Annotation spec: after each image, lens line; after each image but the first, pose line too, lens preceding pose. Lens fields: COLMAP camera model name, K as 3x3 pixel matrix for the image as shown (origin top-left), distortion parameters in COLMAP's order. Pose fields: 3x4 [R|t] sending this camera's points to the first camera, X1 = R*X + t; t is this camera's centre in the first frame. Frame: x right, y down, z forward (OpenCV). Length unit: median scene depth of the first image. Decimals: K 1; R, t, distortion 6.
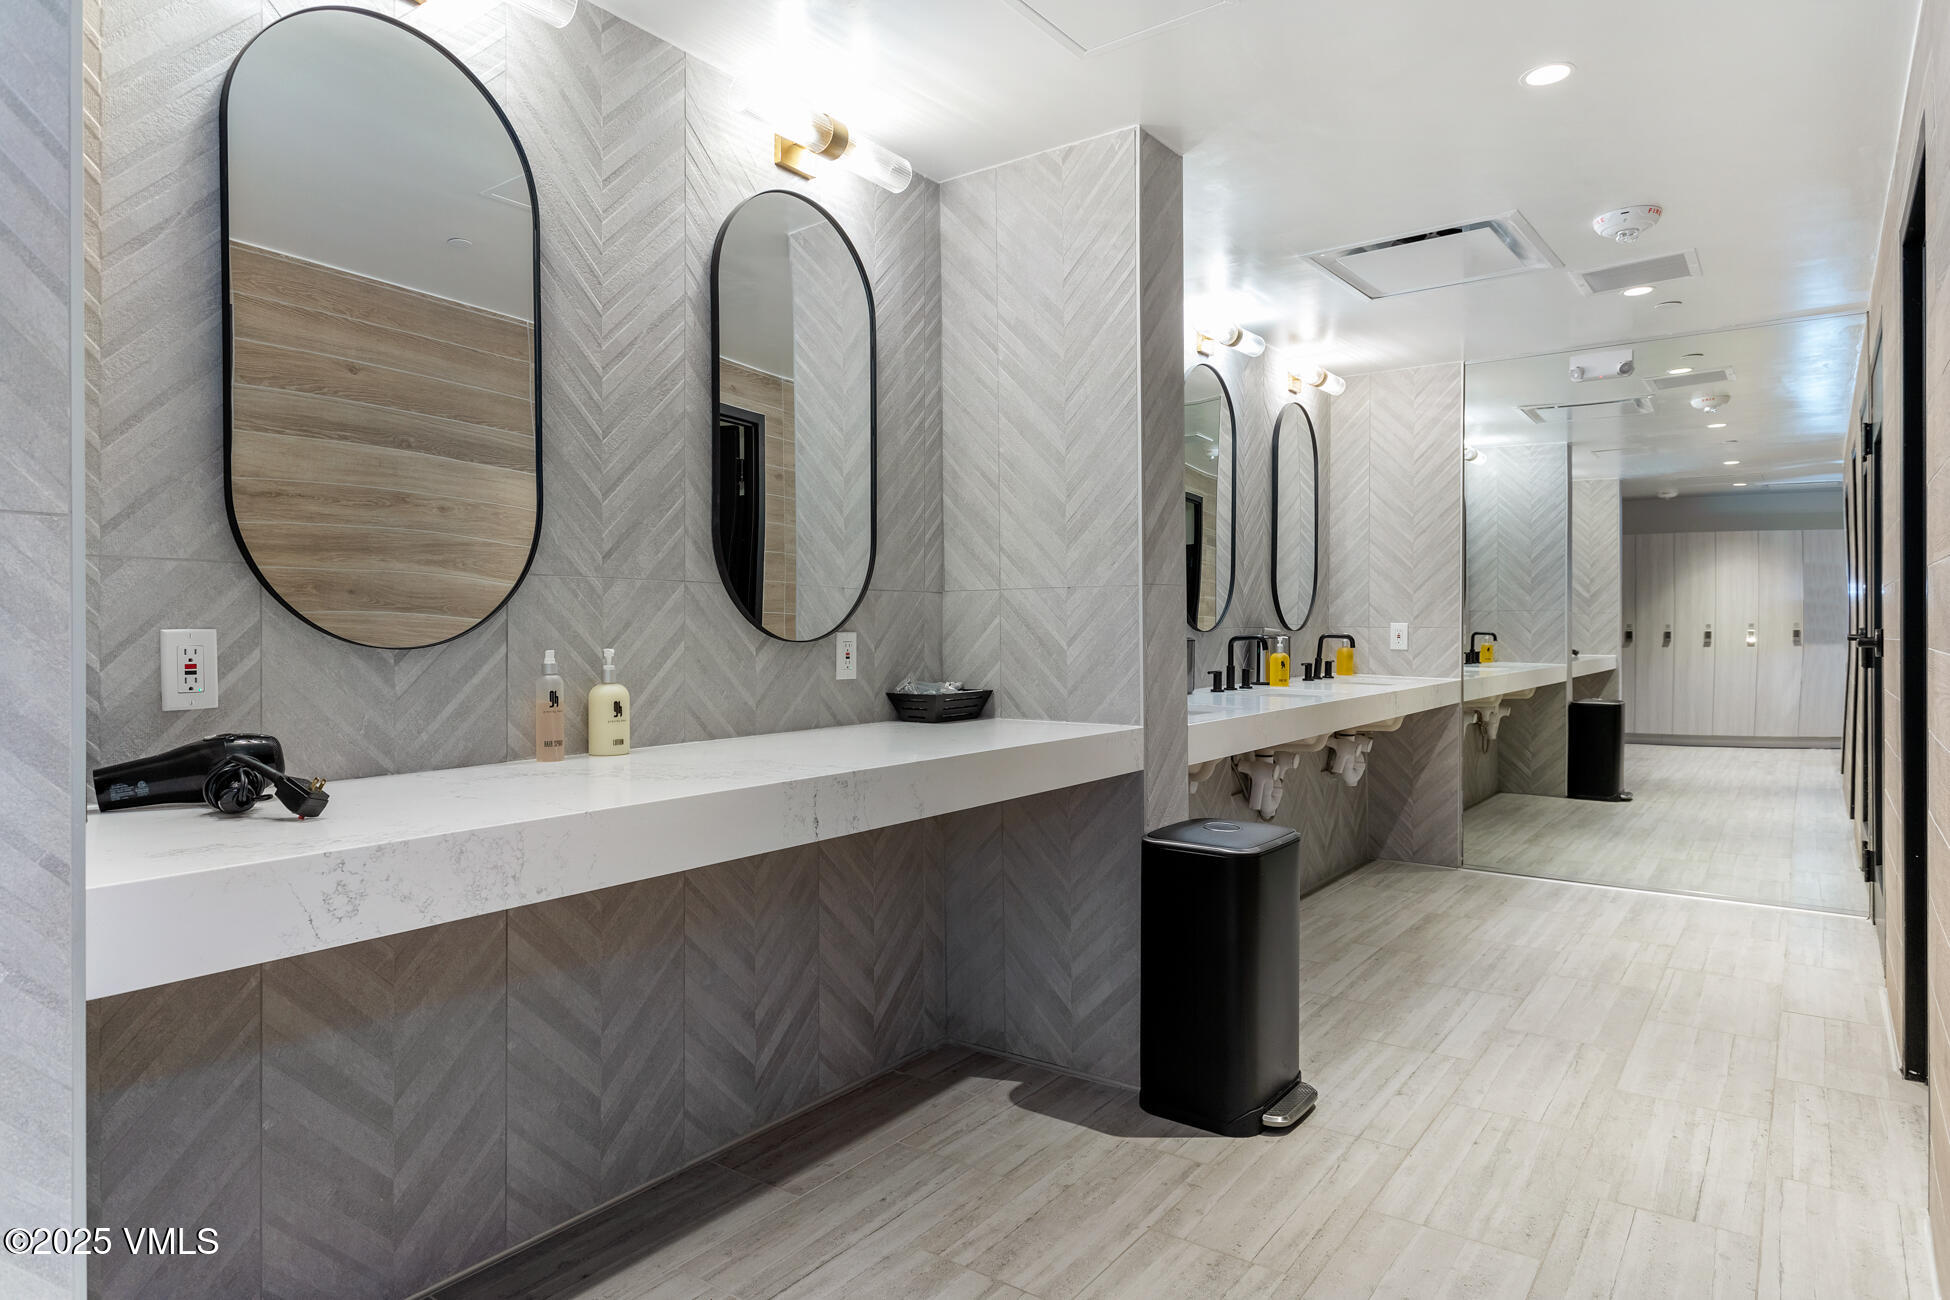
lens RADIAL K [[1144.4, 0, 967.3], [0, 1144.4, 633.3], [0, 0, 1]] dist [0.006529, 0.001641]
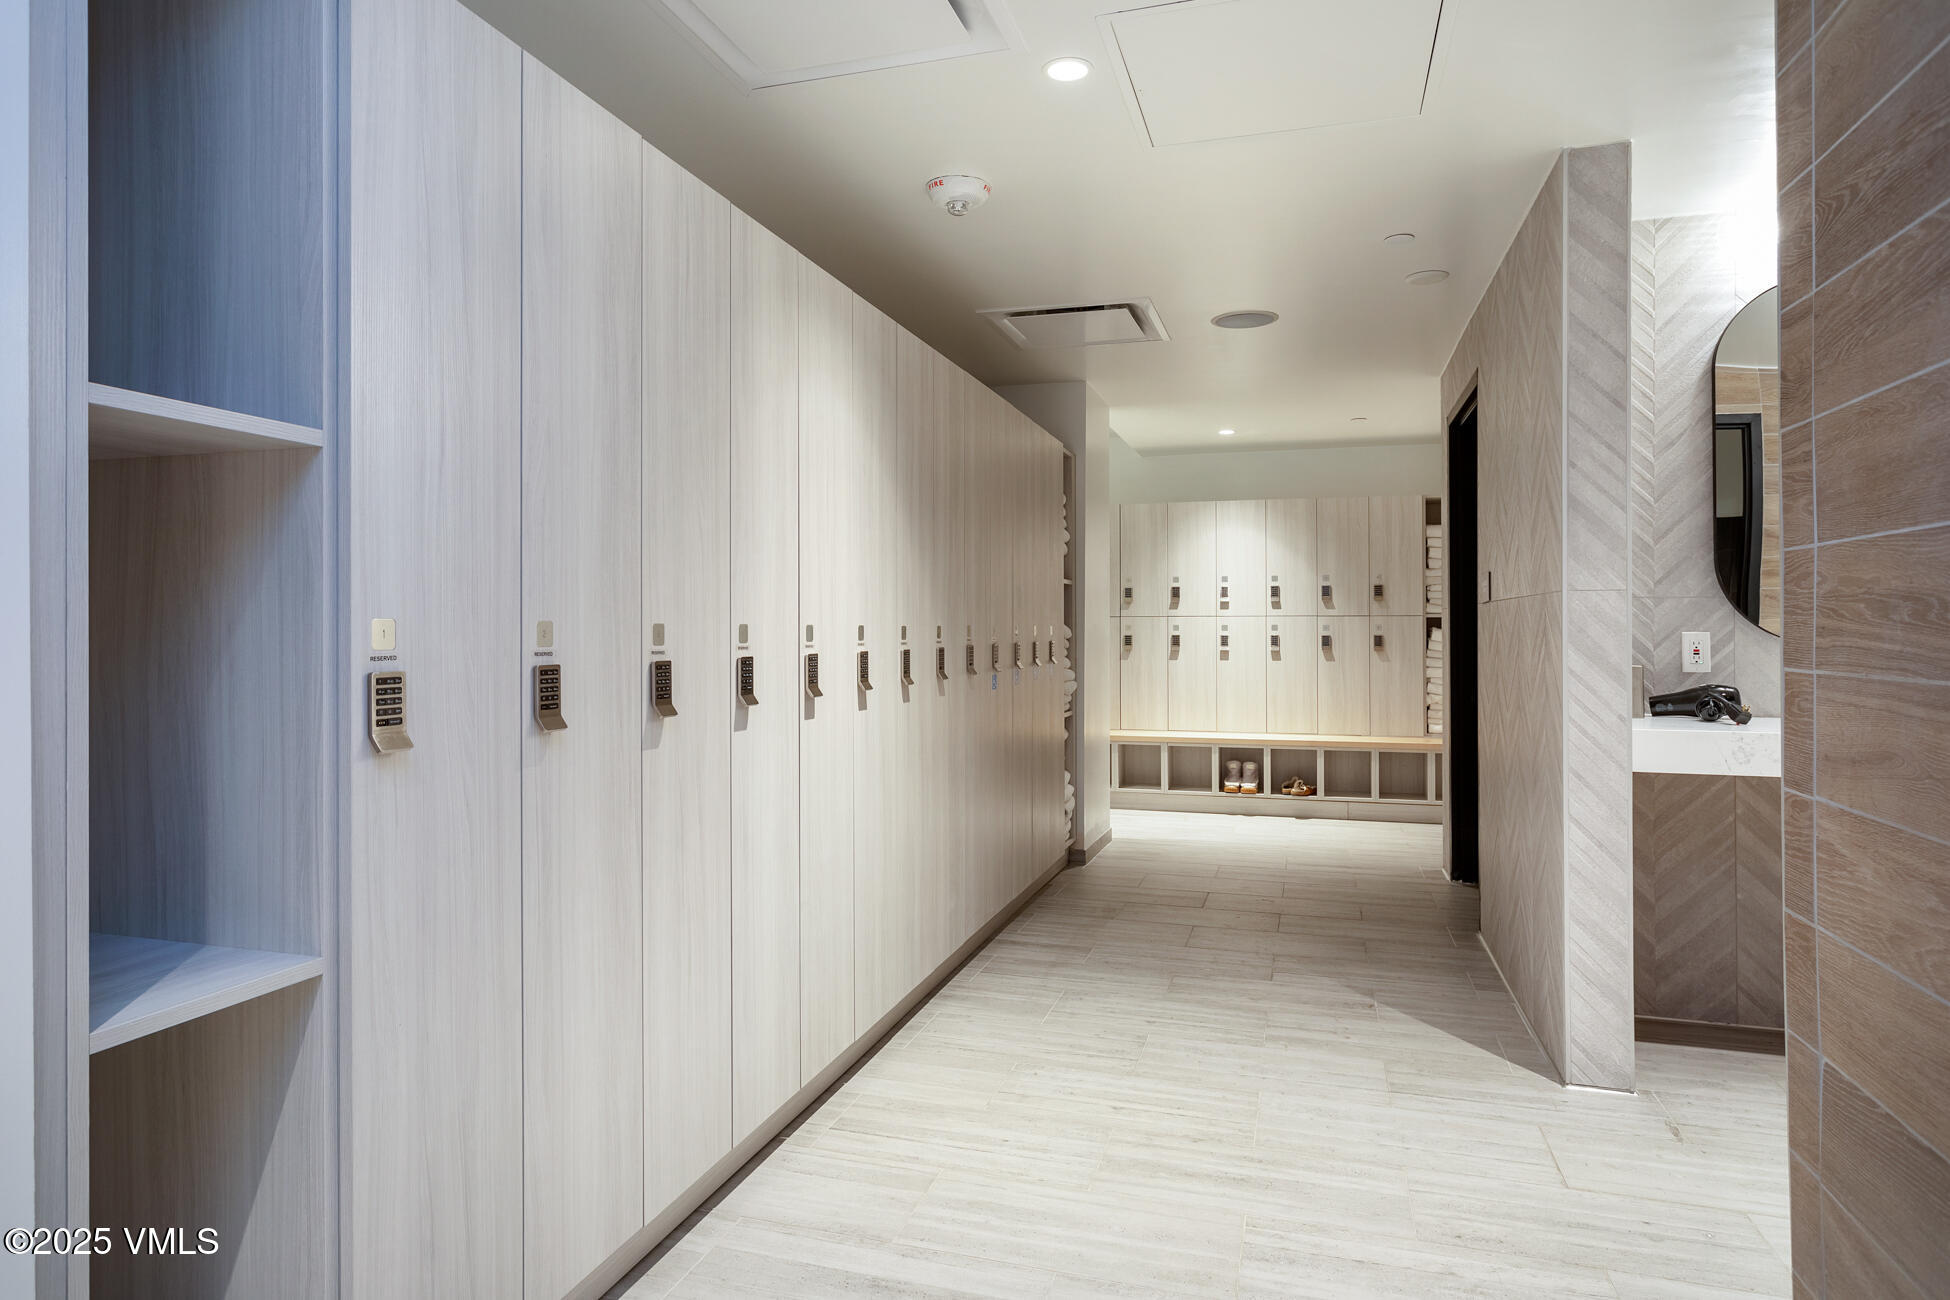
lens RADIAL K [[1144.4, 0, 968.0], [0, 1144.4, 636.4], [0, 0, 1]] dist [0.006529, 0.001641]
pose [[0.326217, -0.001573, -0.945293, 0.817690], [0.001535, 0.999998, -0.001135, 0.004599], [0.945294, -0.001081, 0.326219, -0.869749]]
